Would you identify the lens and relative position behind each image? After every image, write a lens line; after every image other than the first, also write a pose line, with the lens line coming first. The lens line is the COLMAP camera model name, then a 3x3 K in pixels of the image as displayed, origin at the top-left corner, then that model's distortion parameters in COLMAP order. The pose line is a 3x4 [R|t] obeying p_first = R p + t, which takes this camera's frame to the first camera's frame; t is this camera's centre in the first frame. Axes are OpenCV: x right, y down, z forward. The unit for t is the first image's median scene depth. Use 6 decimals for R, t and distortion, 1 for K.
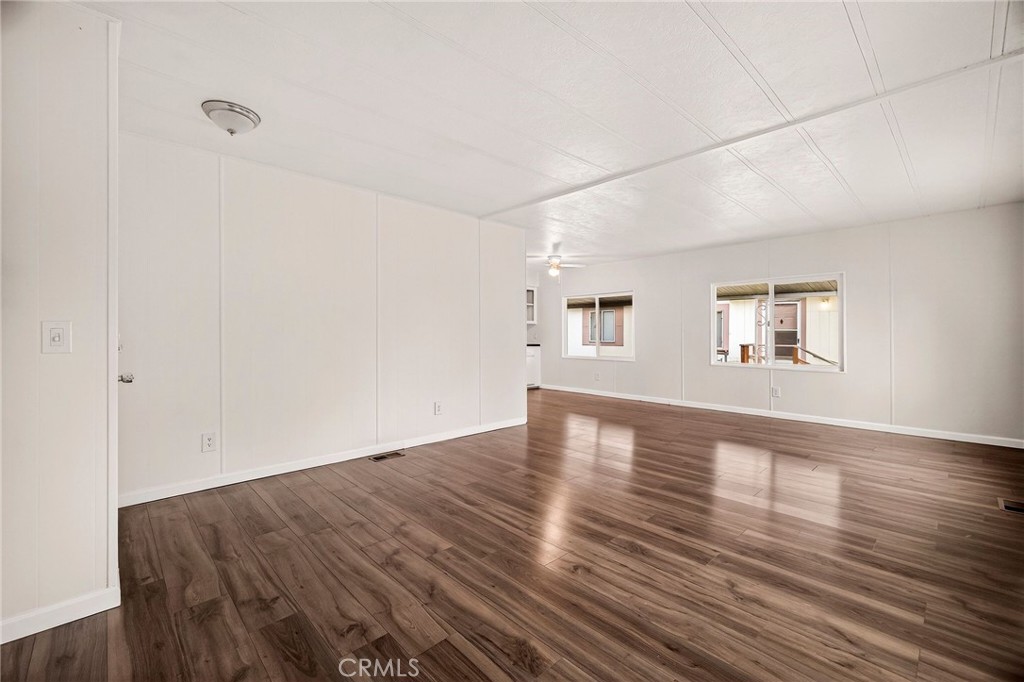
lens RADIAL K [[433.6, 0, 509.7], [0, 433.6, 335.1], [0, 0, 1]] dist [0.002459, -0.000263]
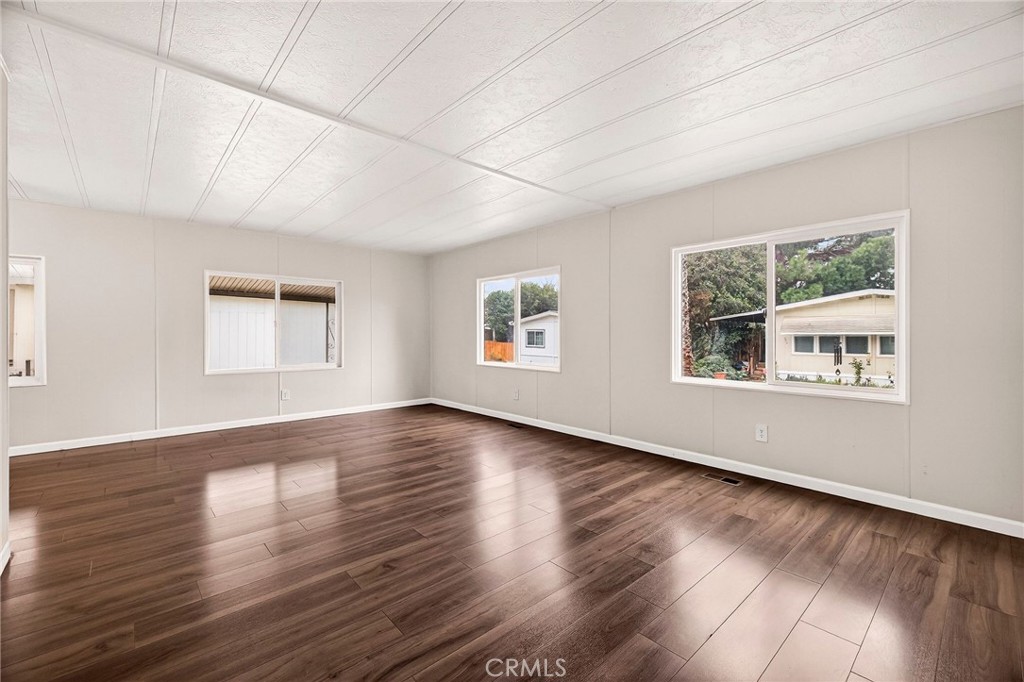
lens RADIAL K [[433.6, 0, 509.0], [0, 433.6, 334.1], [0, 0, 1]] dist [0.002459, -0.000263]
pose [[0.028695, -0.008459, 0.999552, -0.835753], [0.009022, 0.999926, 0.008203, -0.022047], [-0.999547, 0.008782, 0.028769, 1.159148]]
